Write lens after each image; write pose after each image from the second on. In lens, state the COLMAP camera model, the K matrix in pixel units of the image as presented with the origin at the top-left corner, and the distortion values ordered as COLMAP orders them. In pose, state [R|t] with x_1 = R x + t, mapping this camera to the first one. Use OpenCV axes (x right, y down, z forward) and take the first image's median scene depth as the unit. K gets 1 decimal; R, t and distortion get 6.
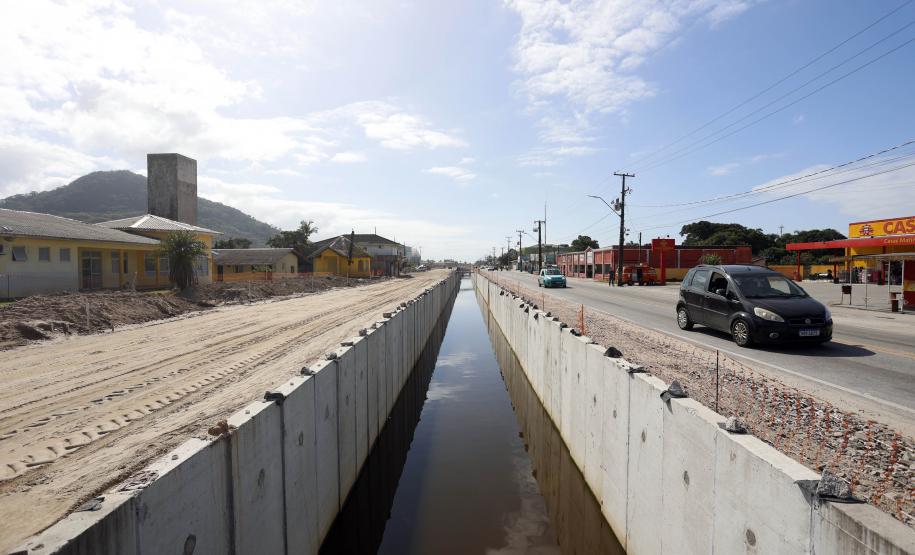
lens RADIAL K [[533.0, 0, 457.5], [0, 533.0, 277.5], [0, 0, 1]] dist [0.002224, 0.001119]
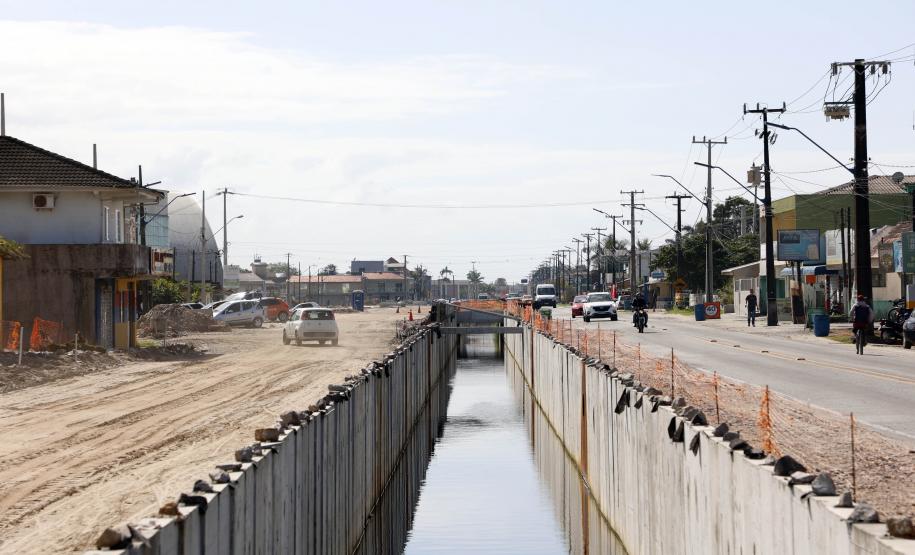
lens RADIAL K [[533.0, 0, 457.5], [0, 533.0, 277.5], [0, 0, 1]] dist [0.002224, 0.001119]
pose [[0.998554, -0.007855, -0.053183, 0.018542], [0.004909, 0.998458, -0.055289, -0.017795], [0.053535, 0.054947, 0.997053, 0.803934]]
